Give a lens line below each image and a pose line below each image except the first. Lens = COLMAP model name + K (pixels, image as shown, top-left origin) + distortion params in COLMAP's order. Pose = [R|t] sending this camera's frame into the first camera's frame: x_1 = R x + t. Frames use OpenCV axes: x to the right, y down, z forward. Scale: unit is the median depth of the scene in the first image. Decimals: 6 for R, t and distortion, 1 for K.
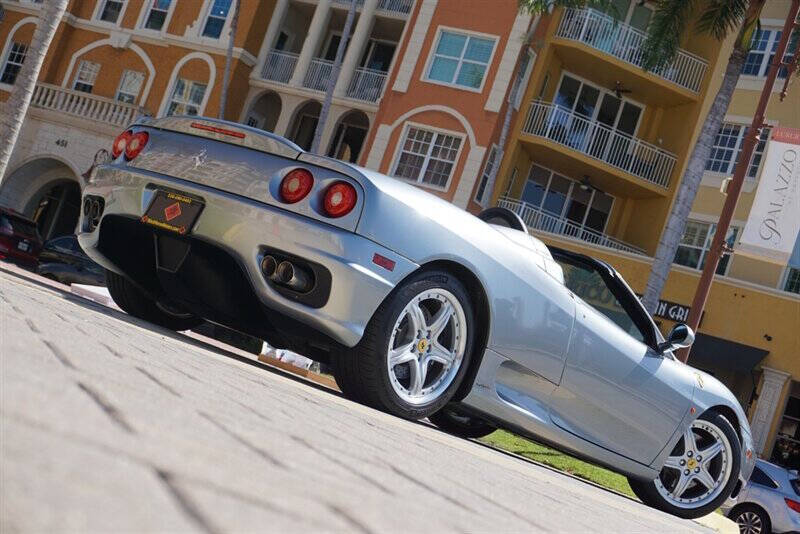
lens RADIAL K [[1434.0, 0, 397.9], [0, 1434.0, 249.7], [0, 0, 1]] dist [-0.034439, 0.124111]
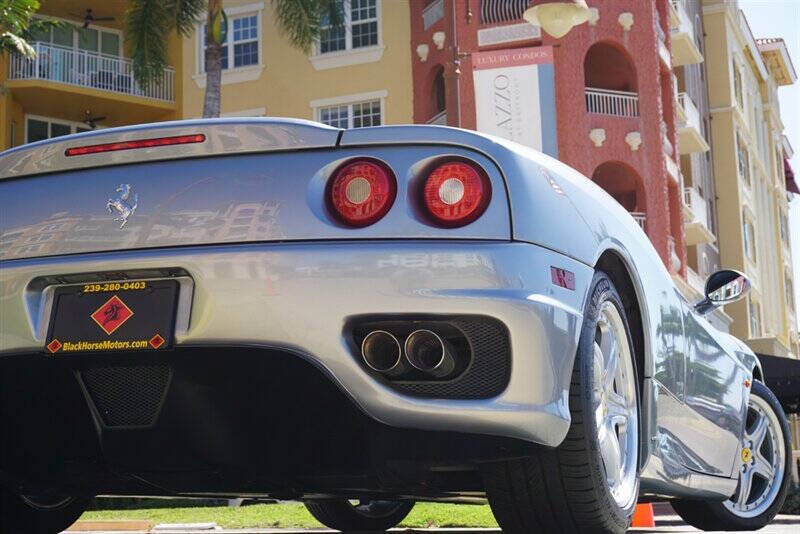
lens RADIAL K [[1434.0, 0, 397.9], [0, 1434.0, 249.7], [0, 0, 1]] dist [-0.034439, 0.124111]
pose [[0.887518, -0.283207, 0.363464, -0.188389], [0.290702, 0.956166, 0.035188, -0.028544], [-0.357498, 0.074430, 0.930943, 0.371176]]
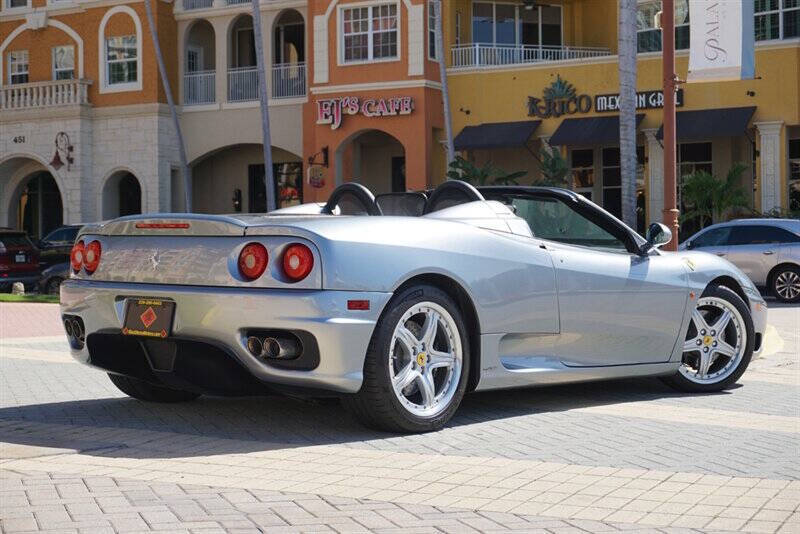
lens RADIAL K [[1434.0, 0, 397.9], [0, 1434.0, 249.7], [0, 0, 1]] dist [-0.034439, 0.124111]
pose [[0.943033, -0.332215, -0.017966, 0.035007], [0.332289, 0.937808, 0.100495, -0.088645], [-0.016537, -0.100740, 0.994775, -0.014262]]
